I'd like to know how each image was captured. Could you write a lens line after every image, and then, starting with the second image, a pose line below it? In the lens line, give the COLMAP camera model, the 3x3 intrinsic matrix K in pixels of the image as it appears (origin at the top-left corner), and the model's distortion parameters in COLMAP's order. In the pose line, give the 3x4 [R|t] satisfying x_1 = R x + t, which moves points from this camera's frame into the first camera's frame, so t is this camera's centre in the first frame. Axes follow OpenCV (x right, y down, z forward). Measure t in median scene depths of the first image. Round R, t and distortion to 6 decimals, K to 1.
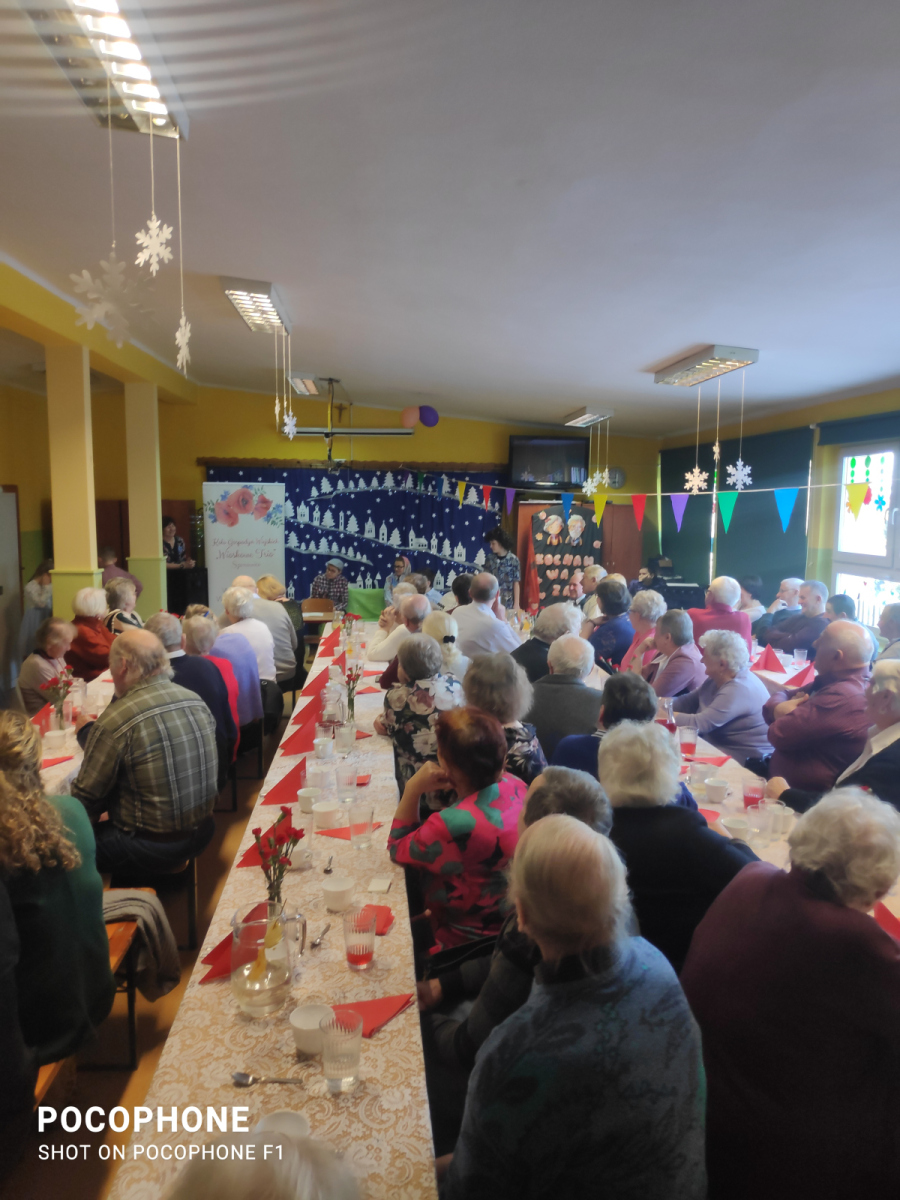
lens RADIAL K [[818.6, 0, 456.0], [0, 818.6, 585.2], [0, 0, 1]] dist [0.095900, -0.113198]
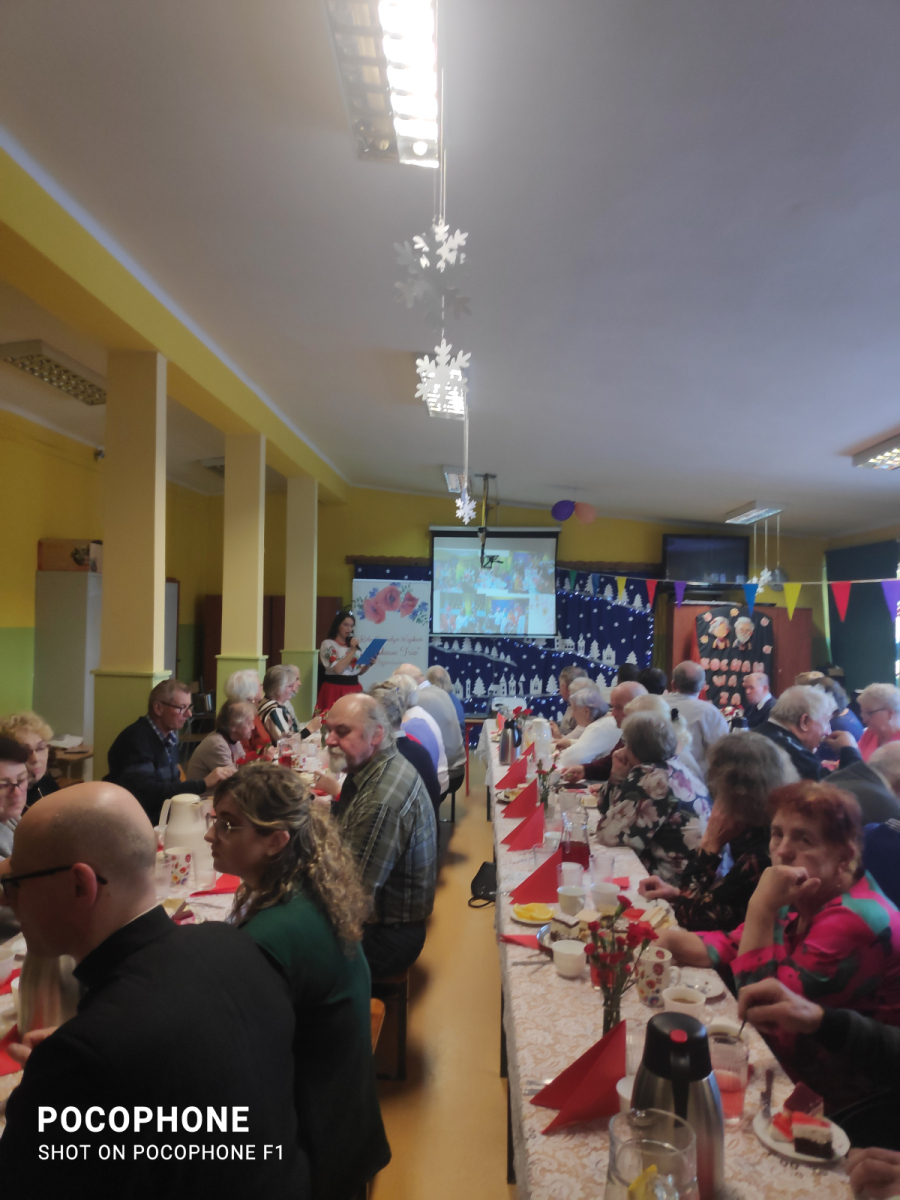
lens RADIAL K [[818.6, 0, 456.0], [0, 818.6, 585.2], [0, 0, 1]] dist [0.095900, -0.113198]
pose [[0.991512, 0.008375, -0.129745, -0.048726], [-0.026567, 0.989918, -0.139130, 0.017292], [0.127271, 0.141396, 0.981738, 0.033255]]
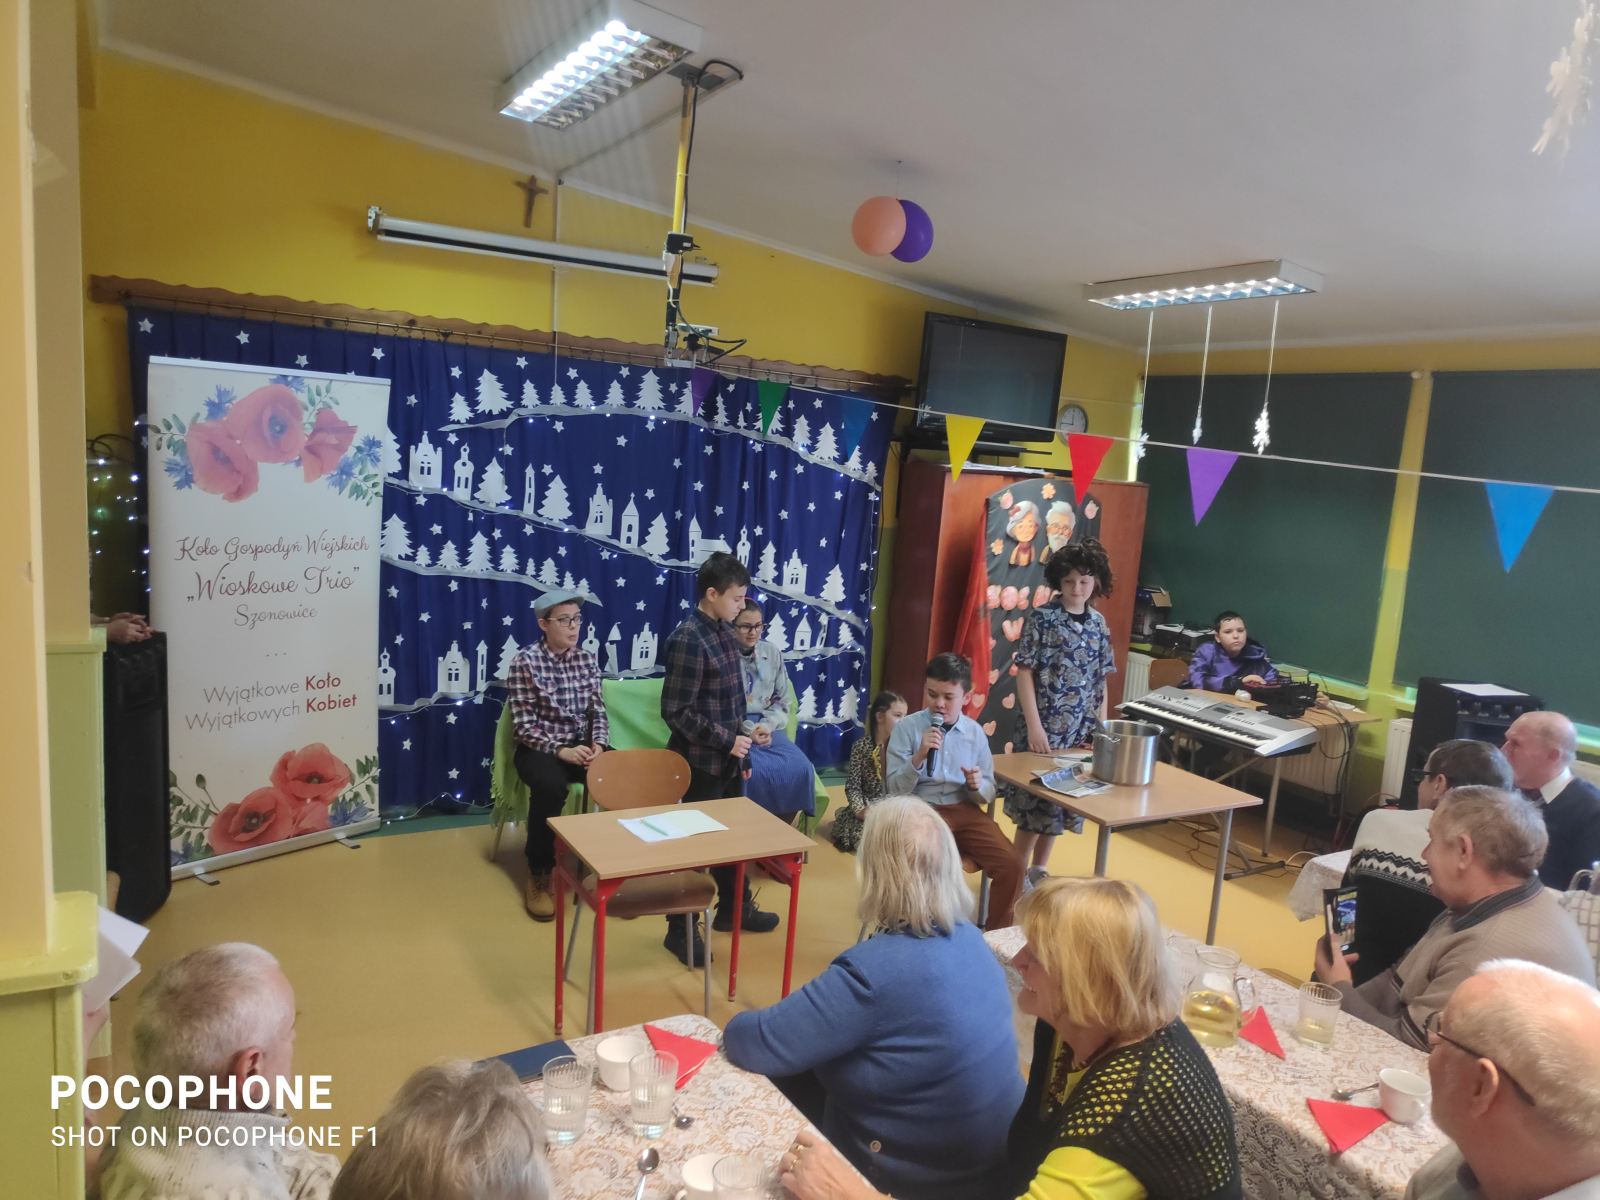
lens RADIAL K [[1112.1, 0, 800.0], [0, 1112.1, 600.0], [0, 0, 1]] dist [0.069565, -0.124708]
pose [[0.902249, -0.000886, 0.431215, -0.249679], [-0.019488, 0.998892, 0.042827, -0.052364], [-0.430775, -0.047044, 0.901232, 0.479009]]
